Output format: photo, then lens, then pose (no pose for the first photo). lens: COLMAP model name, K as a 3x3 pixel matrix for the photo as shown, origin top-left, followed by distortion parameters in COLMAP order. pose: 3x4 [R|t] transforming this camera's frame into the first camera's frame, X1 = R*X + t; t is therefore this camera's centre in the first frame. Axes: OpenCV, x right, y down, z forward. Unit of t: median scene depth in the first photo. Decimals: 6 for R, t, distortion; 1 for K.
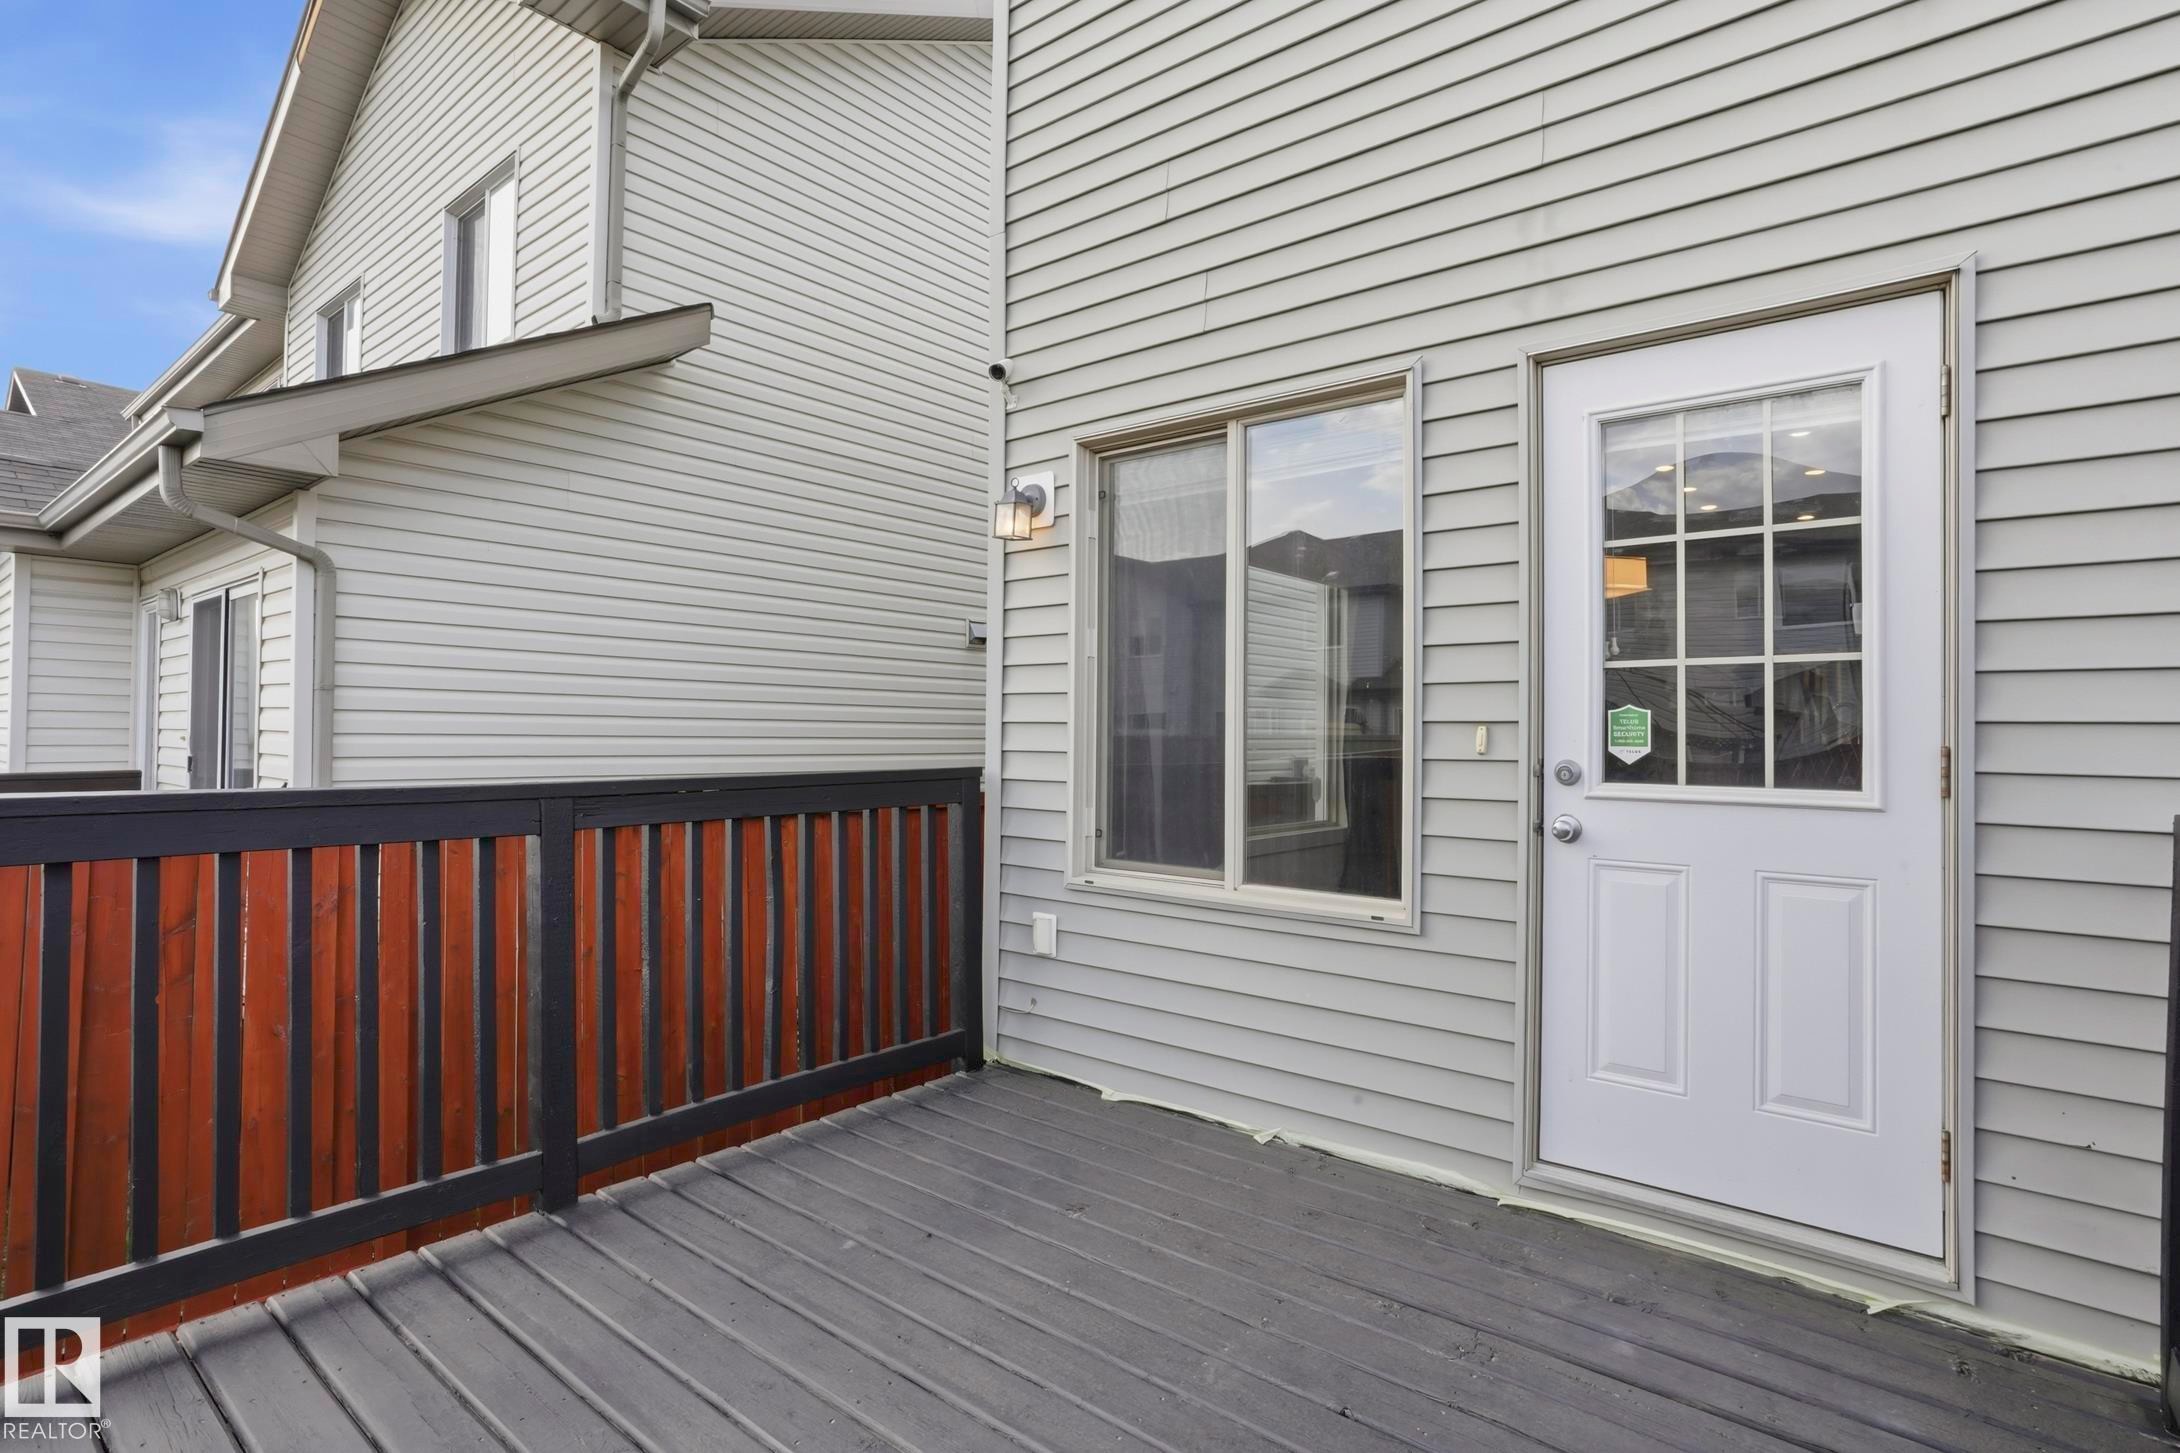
lens RADIAL K [[1060.9, 0, 1104.6], [0, 1060.9, 713.0], [0, 0, 1]] dist [0.002602, 0.000288]
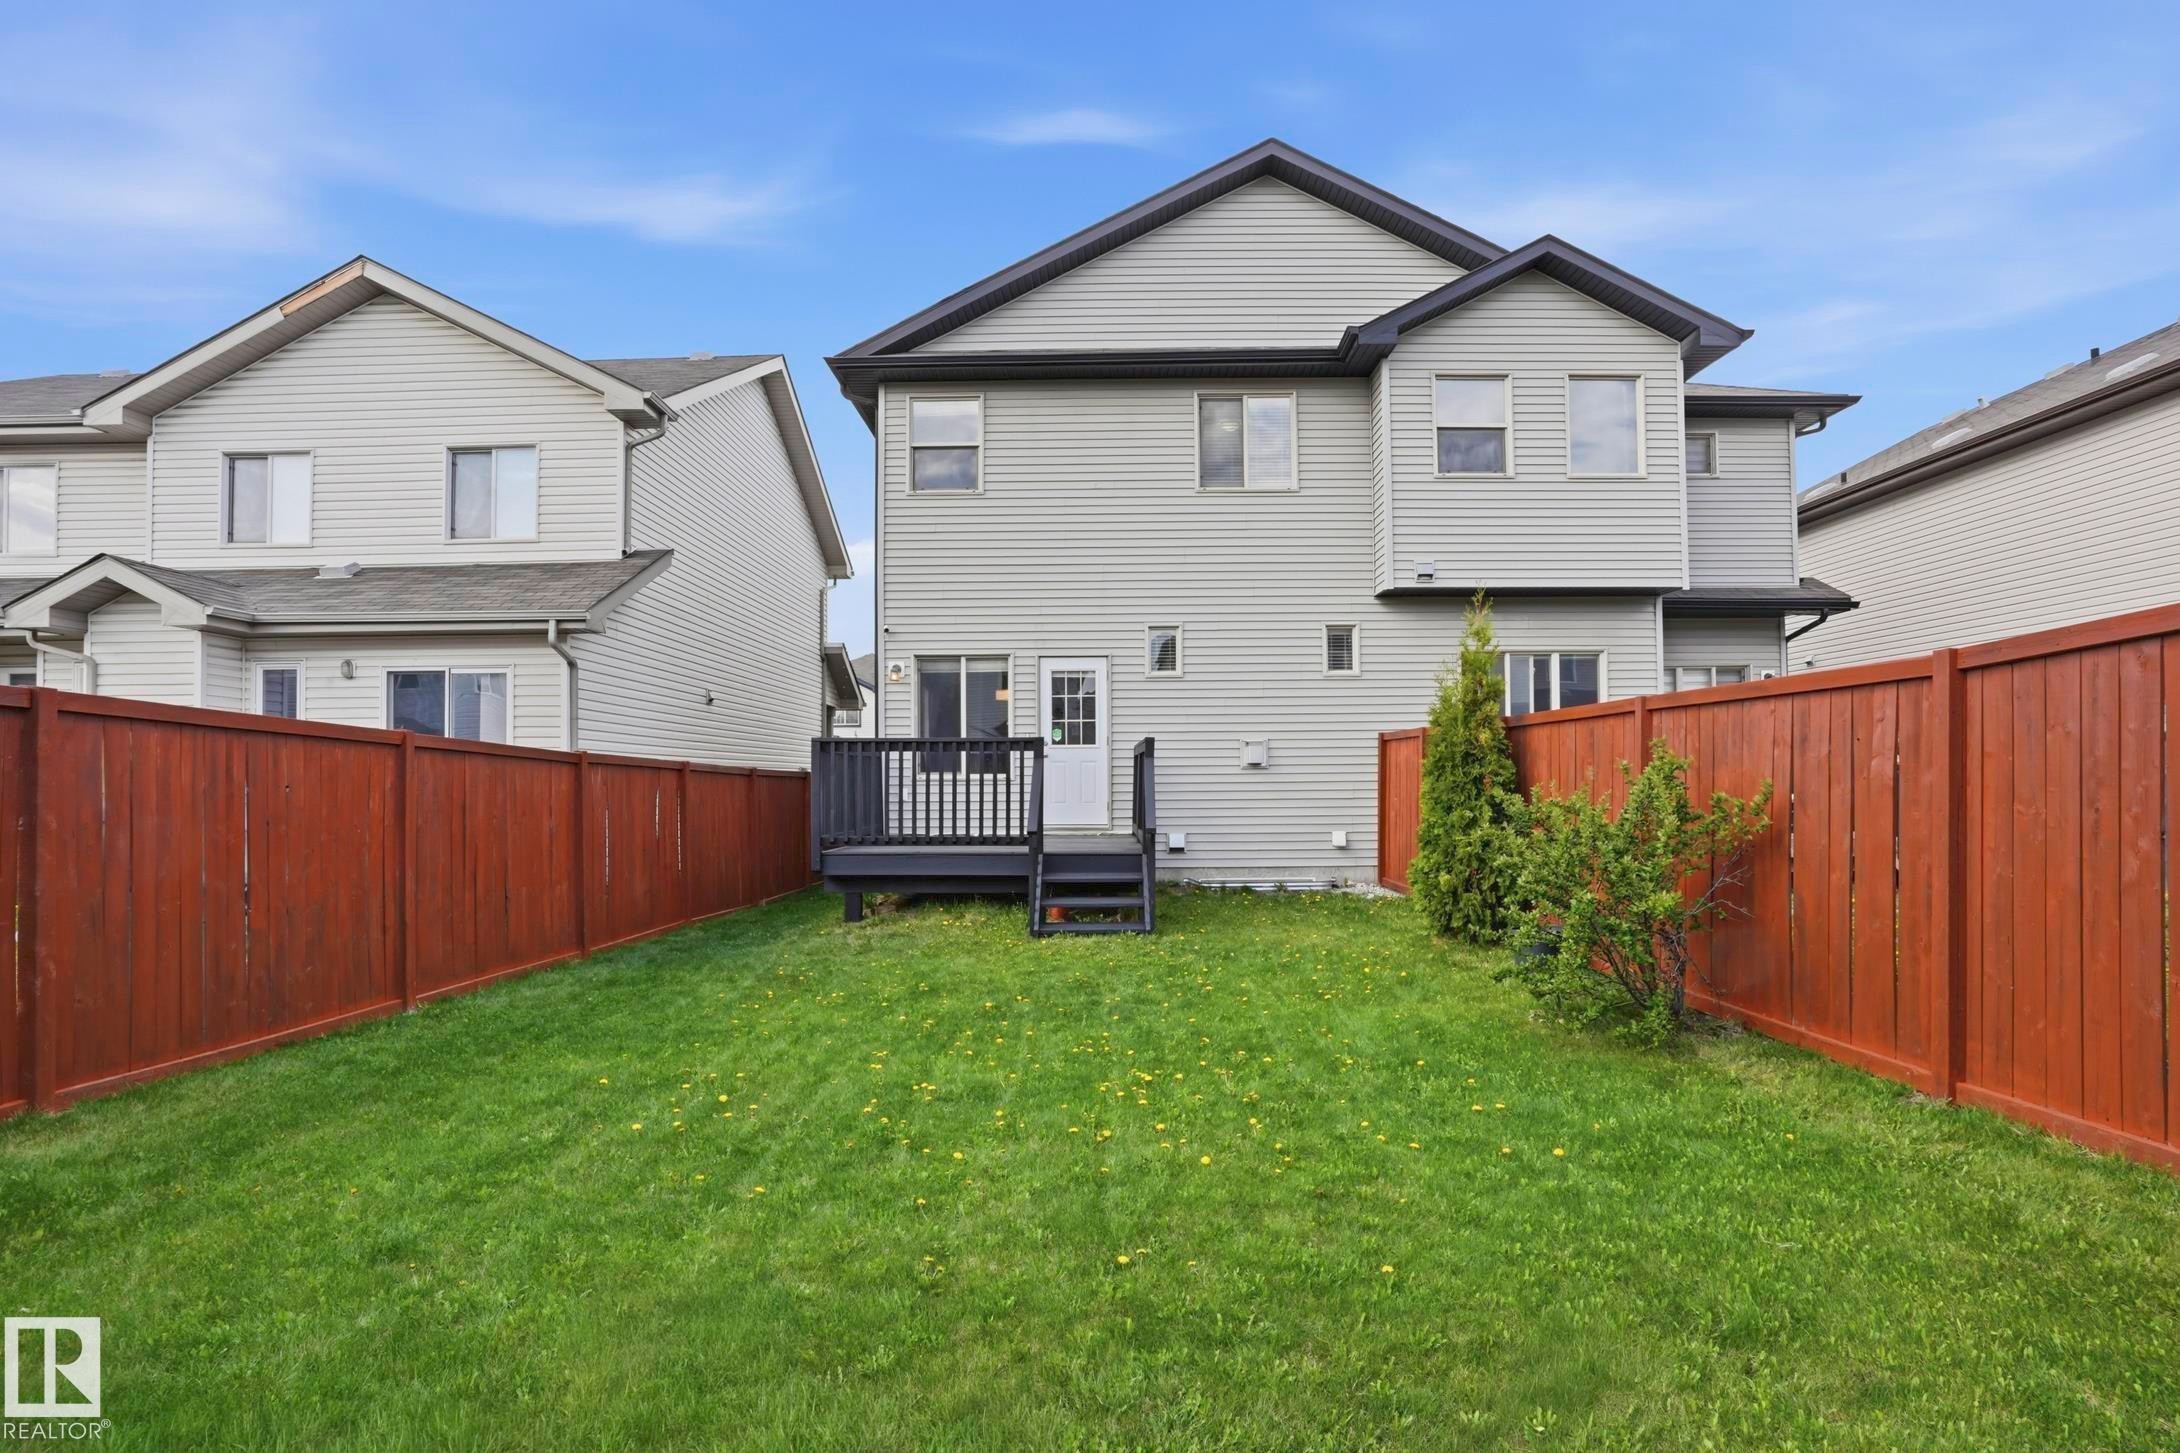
lens RADIAL K [[1060.9, 0, 1089.4], [0, 1060.9, 723.7], [0, 0, 1]] dist [0.002602, 0.000288]
pose [[0.775854, -0.013527, 0.630768, -2.443608], [0.007717, 0.999899, 0.011951, -0.087503], [-0.630865, -0.004404, 0.775880, -2.850981]]
